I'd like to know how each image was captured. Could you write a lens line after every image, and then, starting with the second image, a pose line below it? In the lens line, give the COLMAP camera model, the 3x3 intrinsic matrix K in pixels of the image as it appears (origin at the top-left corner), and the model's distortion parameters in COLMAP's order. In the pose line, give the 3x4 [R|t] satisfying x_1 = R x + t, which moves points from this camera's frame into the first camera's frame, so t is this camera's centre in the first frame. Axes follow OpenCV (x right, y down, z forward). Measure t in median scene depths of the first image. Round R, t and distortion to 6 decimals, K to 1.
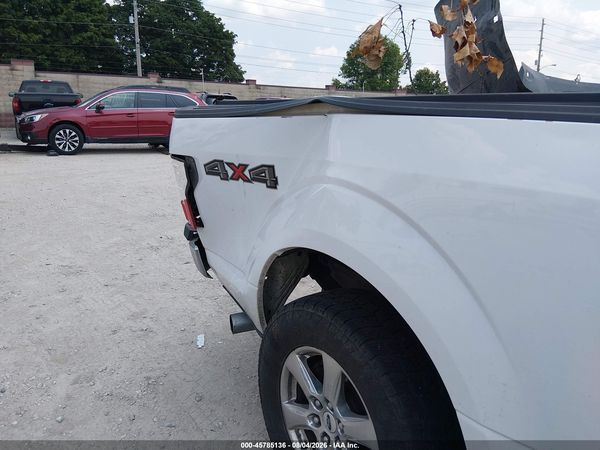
lens RADIAL K [[459.7, 0, 300.0], [0, 459.7, 225.0], [0, 0, 1]] dist [0.057872, -0.004143]
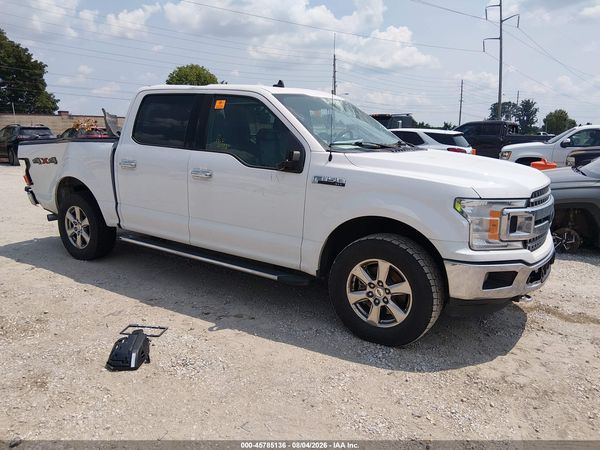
lens RADIAL K [[488.9, 0, 300.0], [0, 488.9, 225.0], [0, 0, 1]] dist [-0.006446, -0.009189]
pose [[0.945941, -0.088342, 0.312075, 0.022957], [0.106320, 0.993485, -0.041037, 0.033764], [-0.306416, 0.071999, 0.949171, -0.140137]]
